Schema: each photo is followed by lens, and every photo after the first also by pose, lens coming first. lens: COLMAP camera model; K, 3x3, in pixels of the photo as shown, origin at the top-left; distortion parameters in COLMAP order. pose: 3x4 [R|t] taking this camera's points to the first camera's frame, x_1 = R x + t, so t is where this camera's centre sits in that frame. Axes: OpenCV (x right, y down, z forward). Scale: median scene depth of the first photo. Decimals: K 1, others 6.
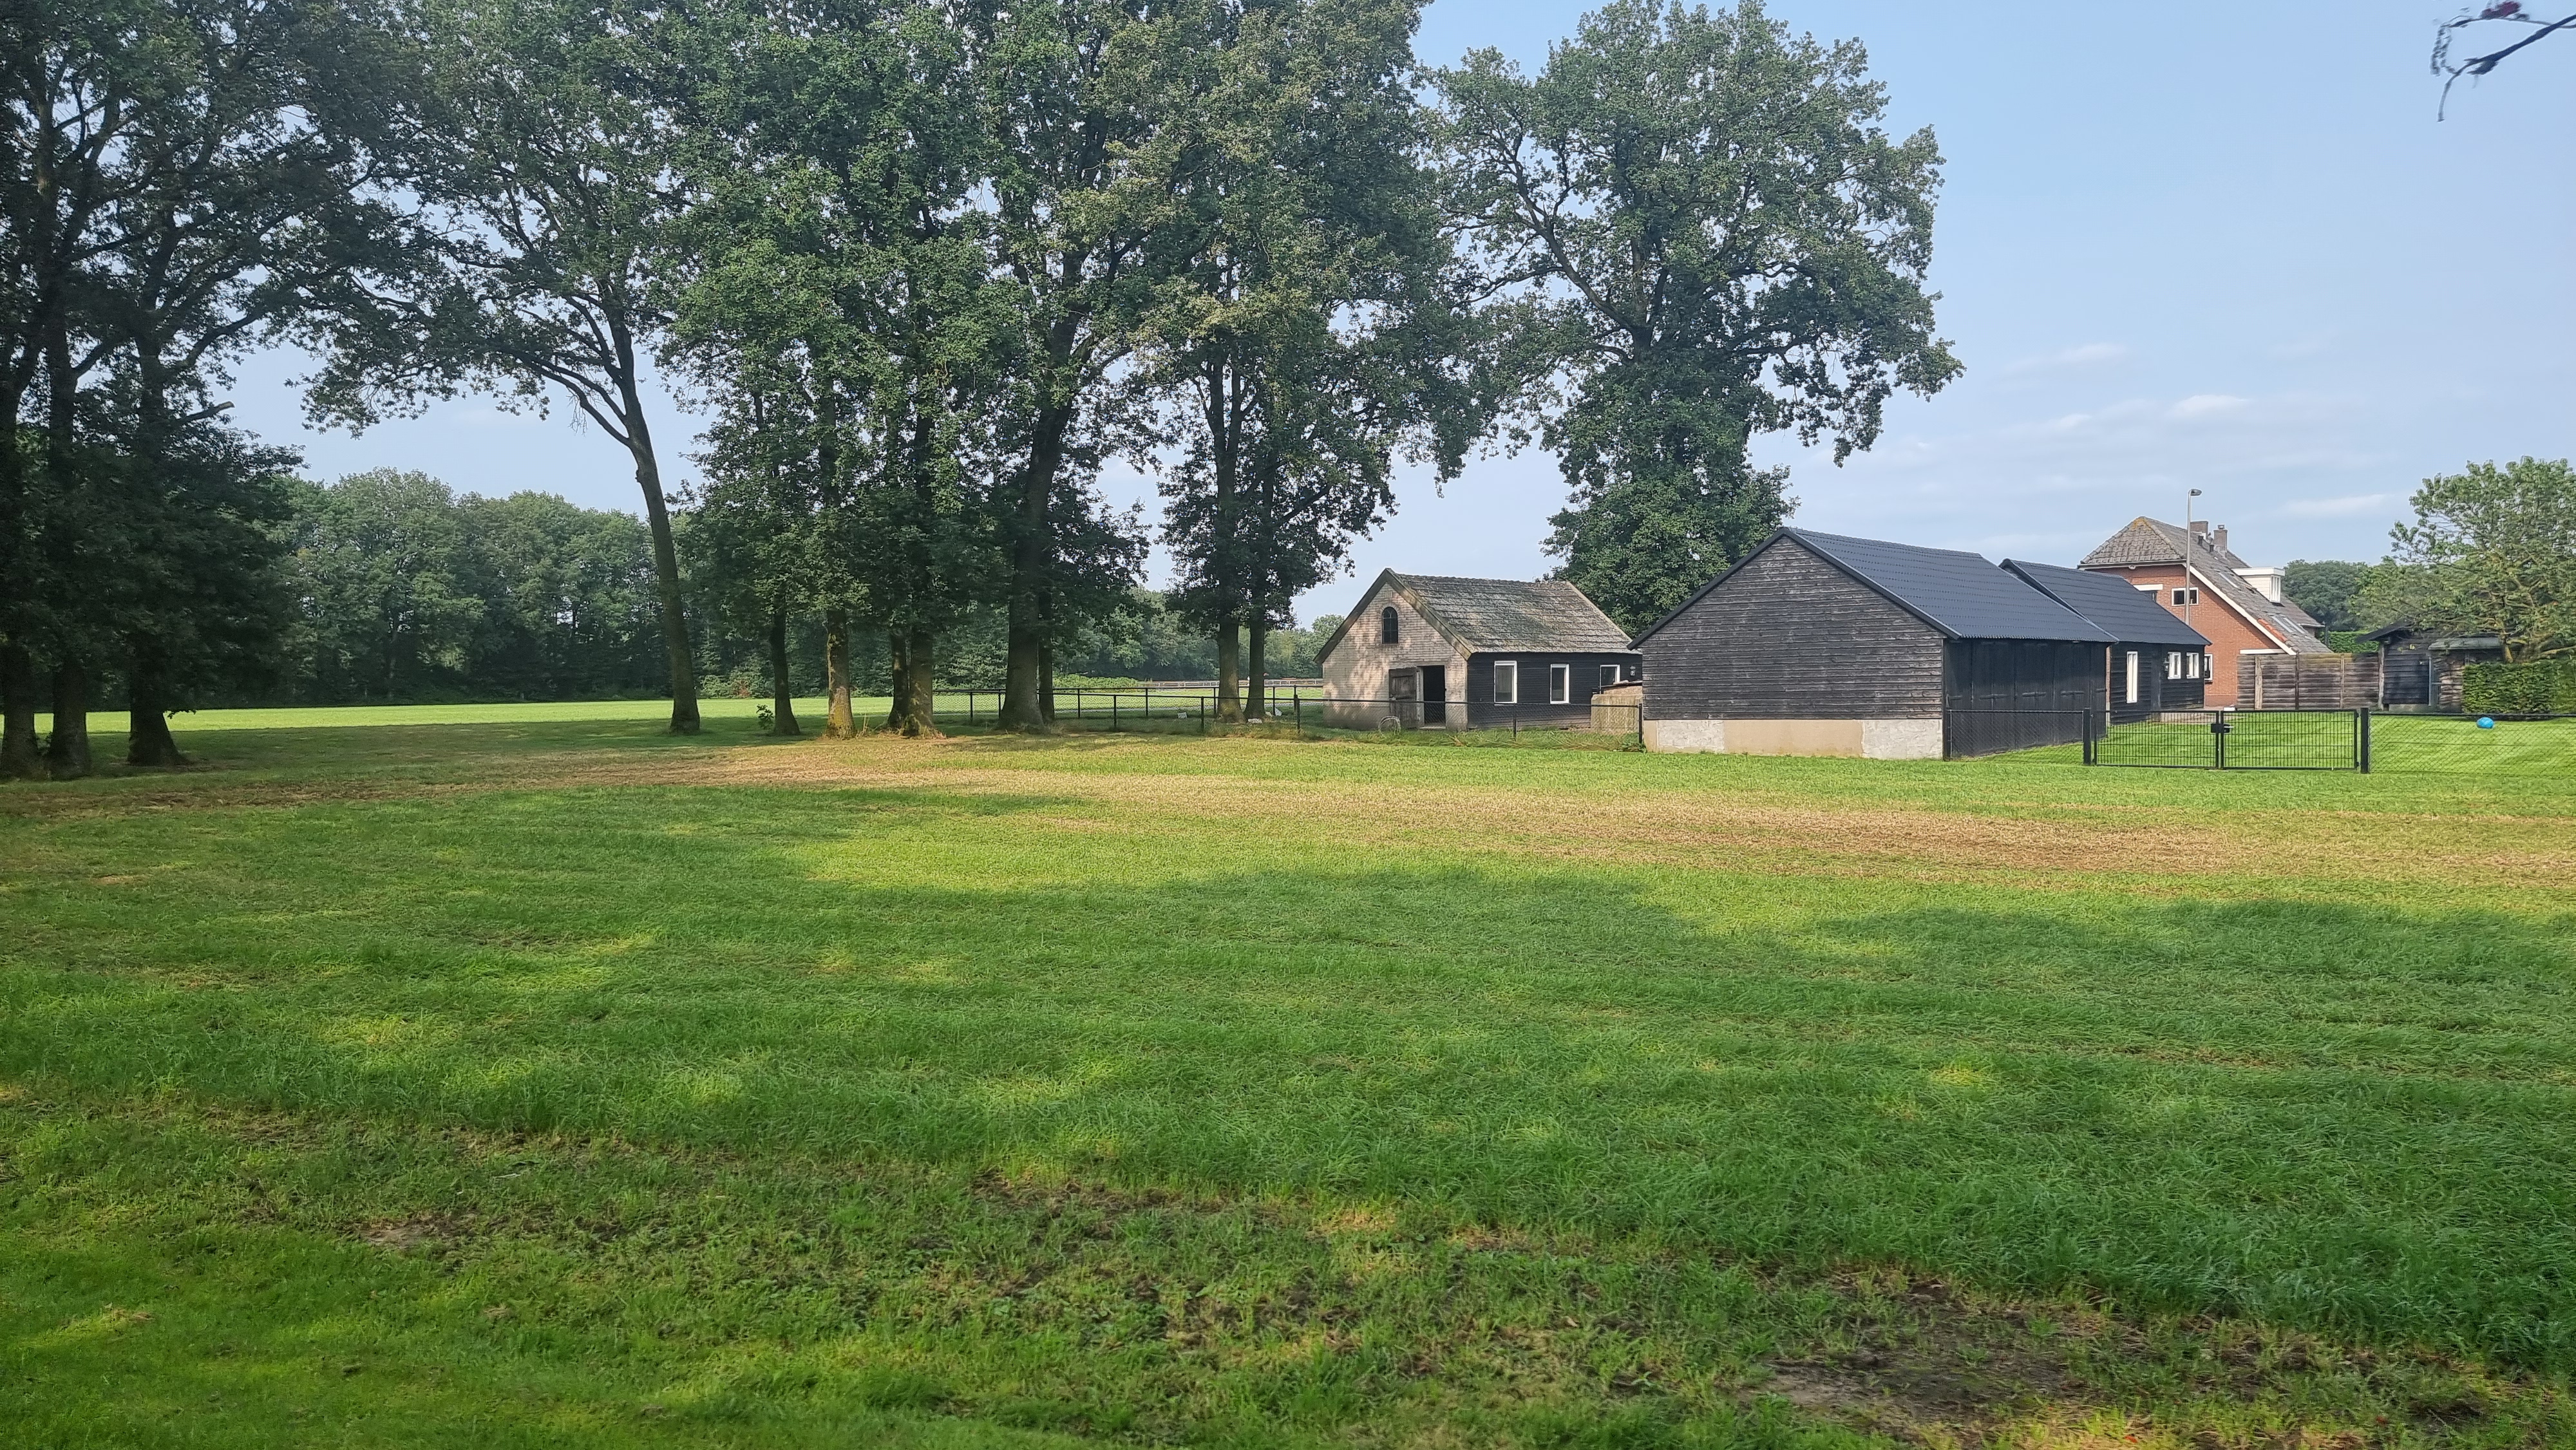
lens RADIAL K [[2147.4, 0, 1288.0], [0, 2147.4, 725.0], [0, 0, 1]] dist [0.059744, -0.003008]
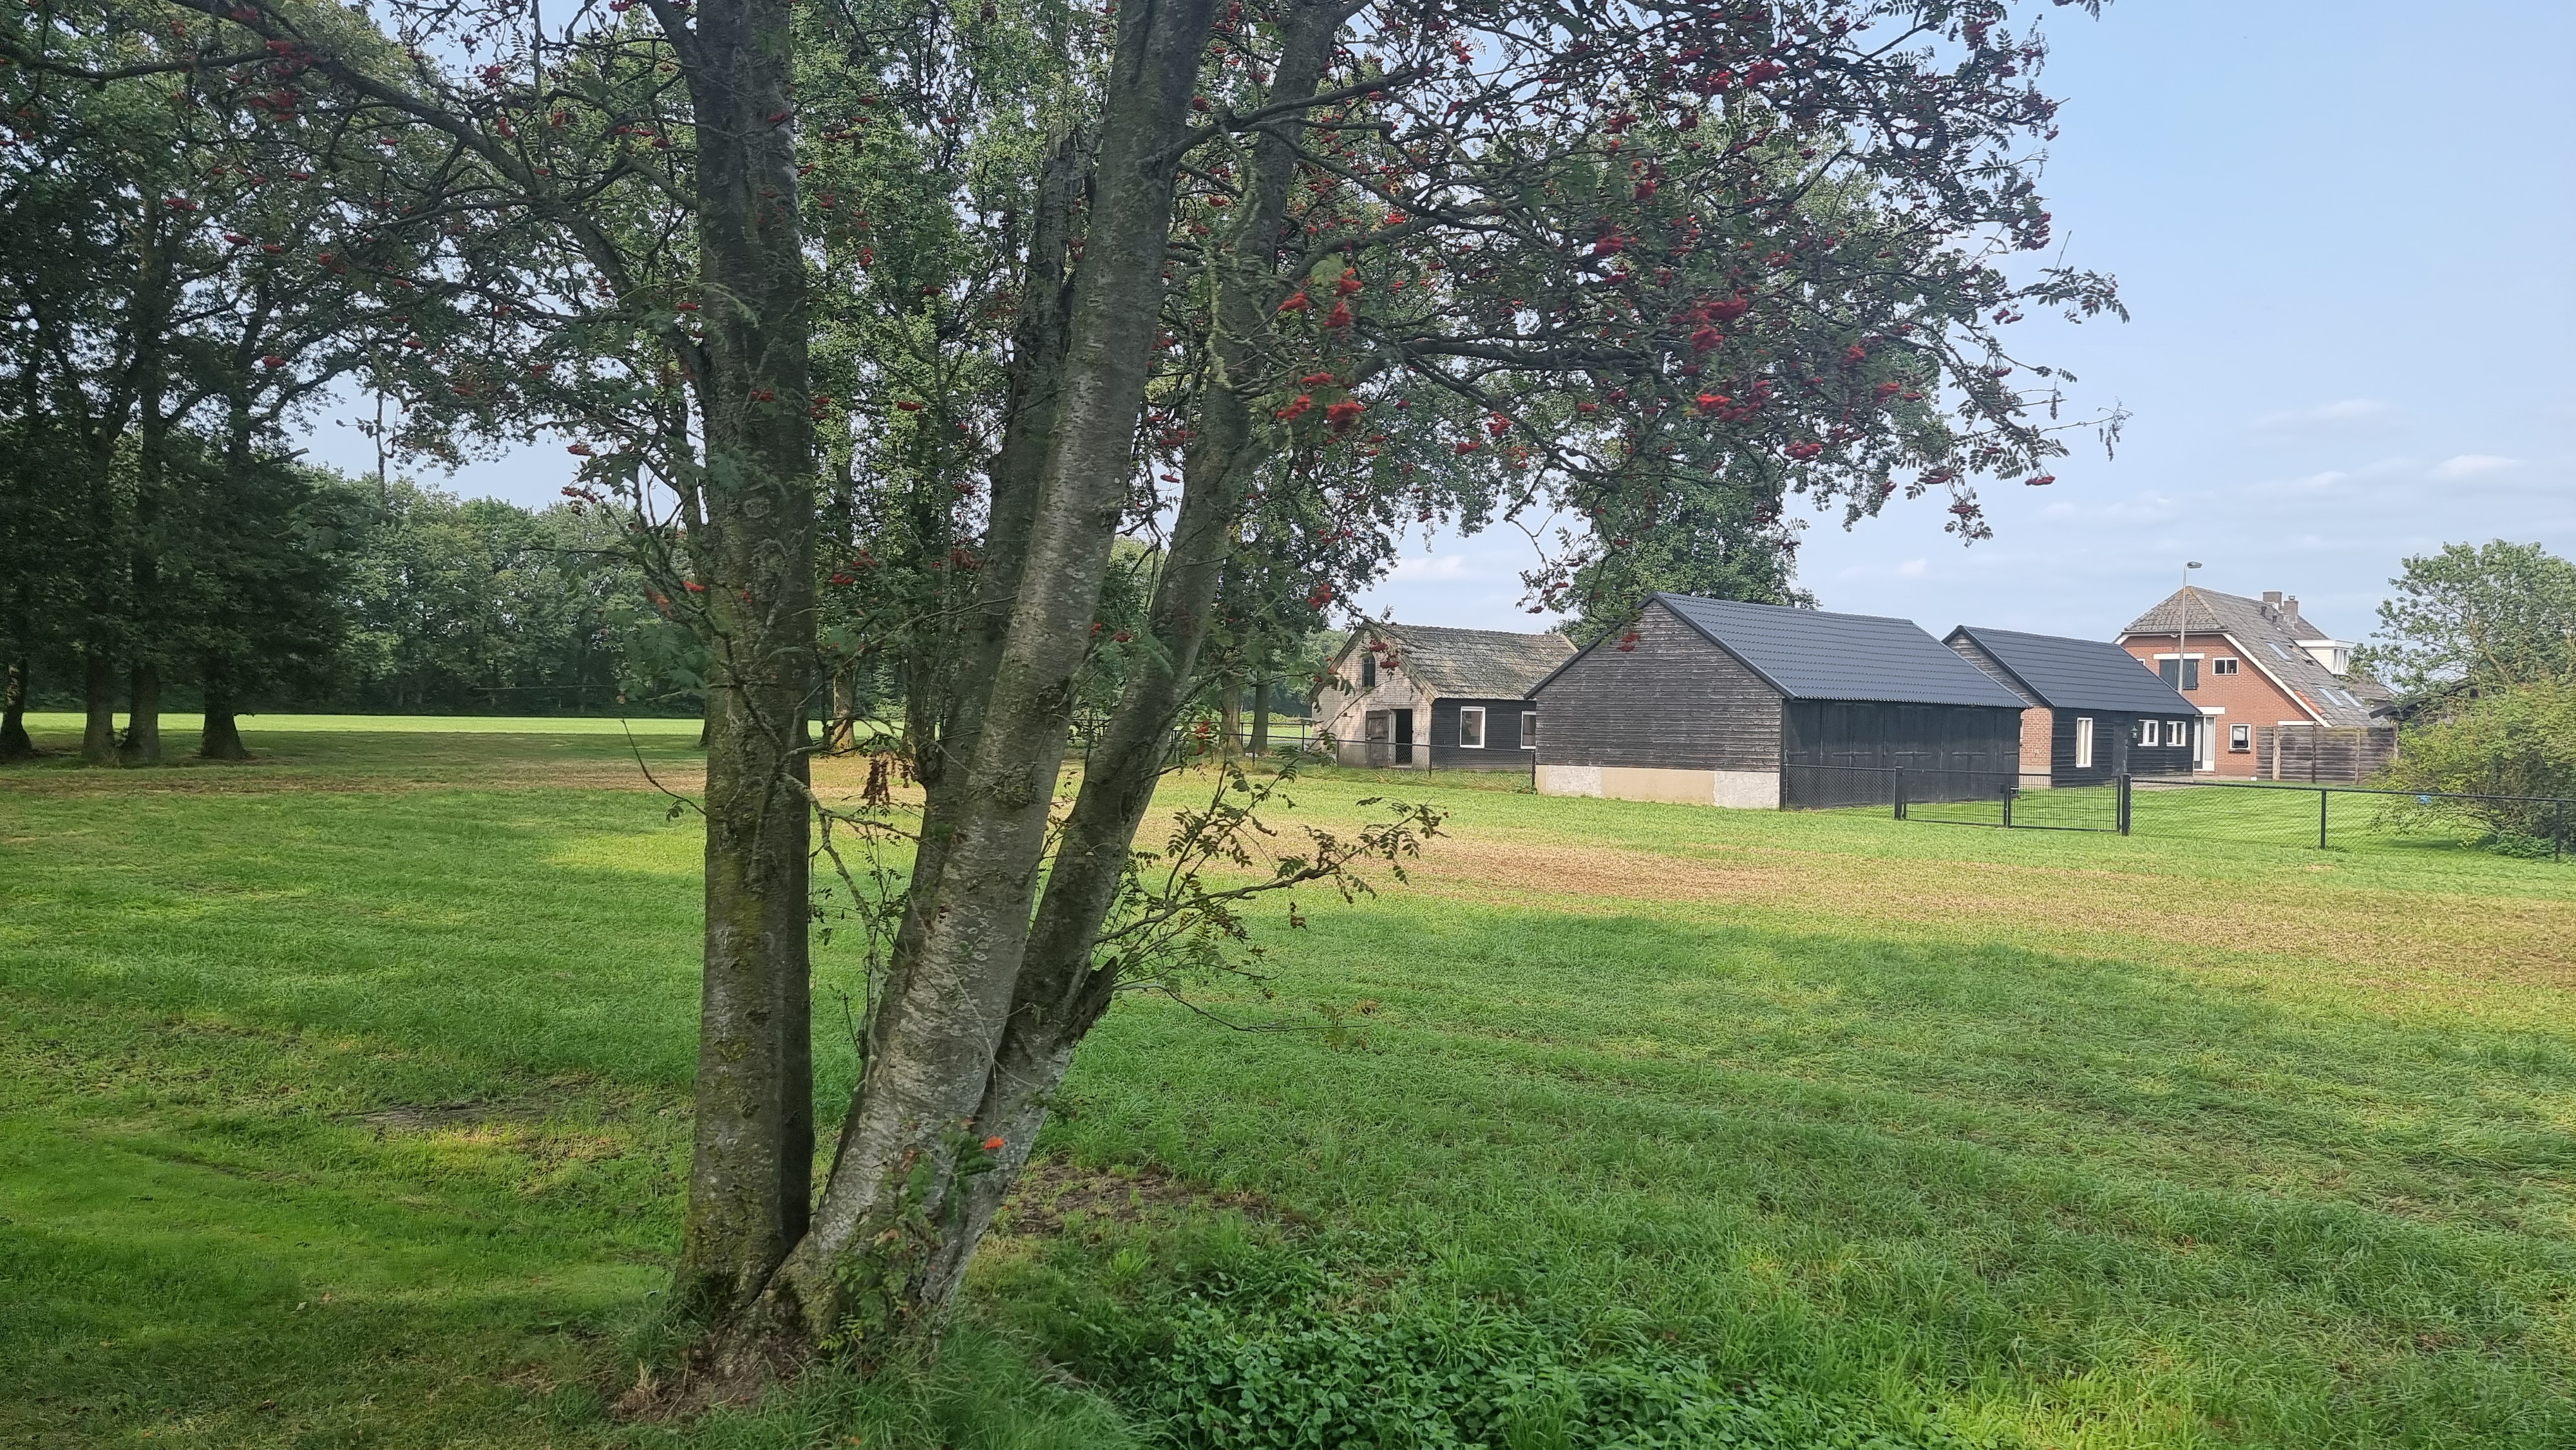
lens RADIAL K [[2147.4, 0, 1288.0], [0, 2147.4, 725.0], [0, 0, 1]] dist [0.059744, -0.003008]
pose [[0.994464, 0.032824, -0.099819, 0.117424], [-0.034614, 0.999269, -0.016247, -0.000364], [0.099213, 0.019612, 0.994873, -0.072868]]
